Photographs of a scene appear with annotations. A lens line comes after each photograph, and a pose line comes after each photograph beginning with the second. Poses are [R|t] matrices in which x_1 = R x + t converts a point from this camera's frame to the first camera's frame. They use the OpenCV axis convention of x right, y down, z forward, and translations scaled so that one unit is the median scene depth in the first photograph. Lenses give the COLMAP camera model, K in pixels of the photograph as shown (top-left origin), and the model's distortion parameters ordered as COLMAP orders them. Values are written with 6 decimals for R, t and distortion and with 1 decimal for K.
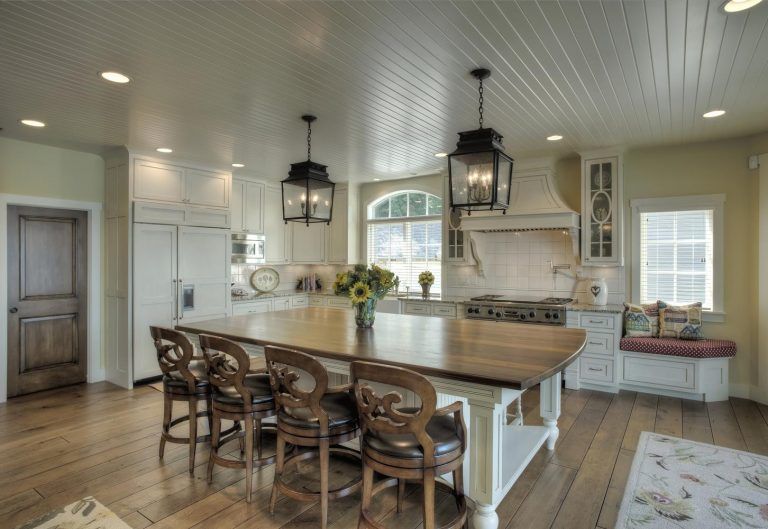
lens RADIAL K [[437.4, 0, 384.3], [0, 437.4, 262.8], [0, 0, 1]] dist [-0.008034, -0.003837]
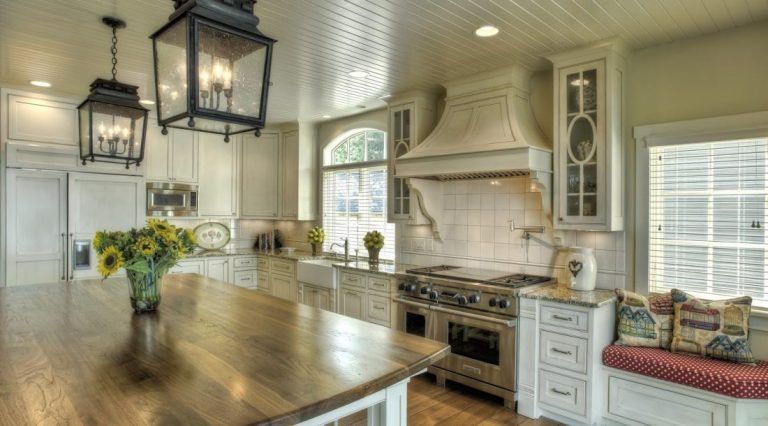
lens RADIAL K [[444.7, 0, 382.8], [0, 444.7, 212.3], [0, 0, 1]] dist [-0.009011, 0.008914]
pose [[0.976590, 0.015134, -0.214578, 0.348376], [-0.017678, 0.999794, -0.009943, -0.007211], [0.214384, 0.013503, 0.976656, 0.291483]]
